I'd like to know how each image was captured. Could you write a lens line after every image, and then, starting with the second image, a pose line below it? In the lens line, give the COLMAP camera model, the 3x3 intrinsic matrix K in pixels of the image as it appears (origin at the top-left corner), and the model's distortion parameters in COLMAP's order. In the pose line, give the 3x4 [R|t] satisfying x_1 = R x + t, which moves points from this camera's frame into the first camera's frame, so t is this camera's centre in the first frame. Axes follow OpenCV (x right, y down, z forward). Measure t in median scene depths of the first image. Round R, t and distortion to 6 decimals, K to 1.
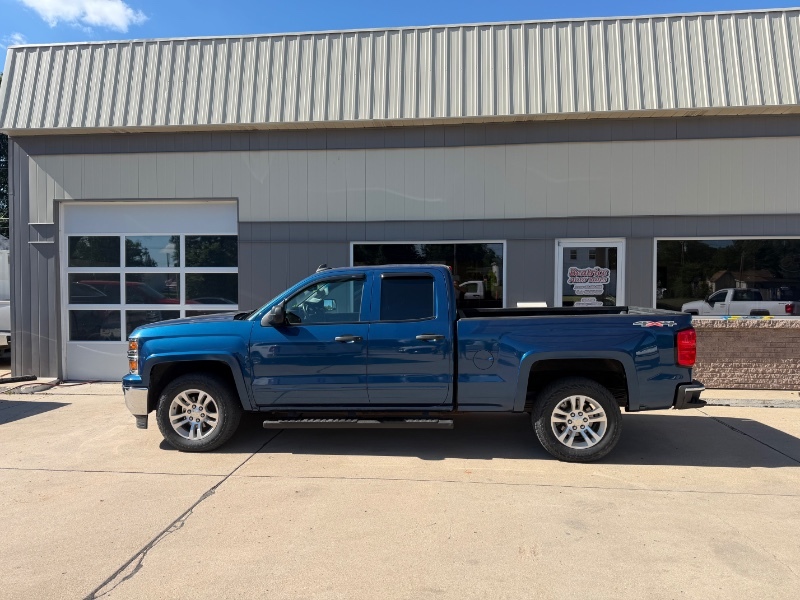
lens RADIAL K [[547.4, 0, 405.8], [0, 547.4, 301.3], [0, 0, 1]] dist [0.029792, -0.032004]
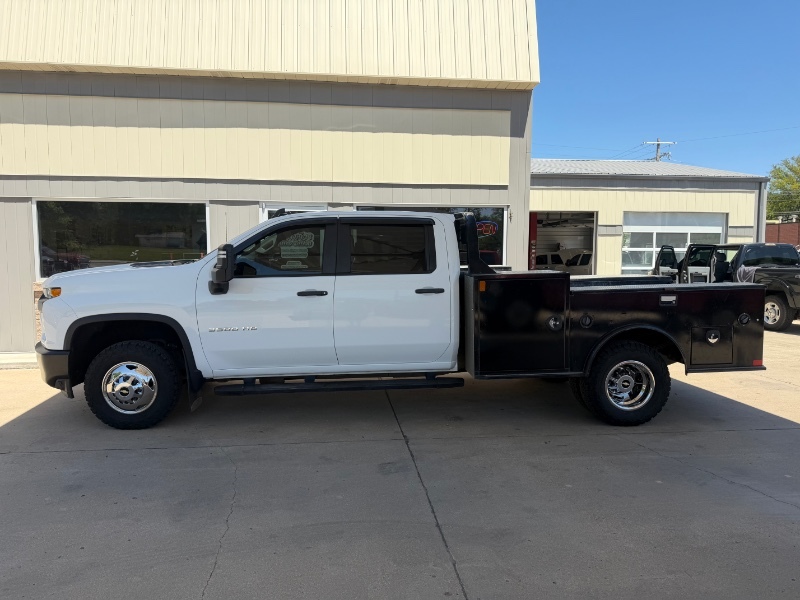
lens RADIAL K [[564.0, 0, 392.2], [0, 564.0, 302.6], [0, 0, 1]] dist [0.045741, -0.057823]
pose [[0.976584, -0.011779, 0.214815, 0.286007], [-0.002781, 0.997725, 0.067353, -0.000740], [-0.215120, -0.066373, 0.974330, -0.059492]]
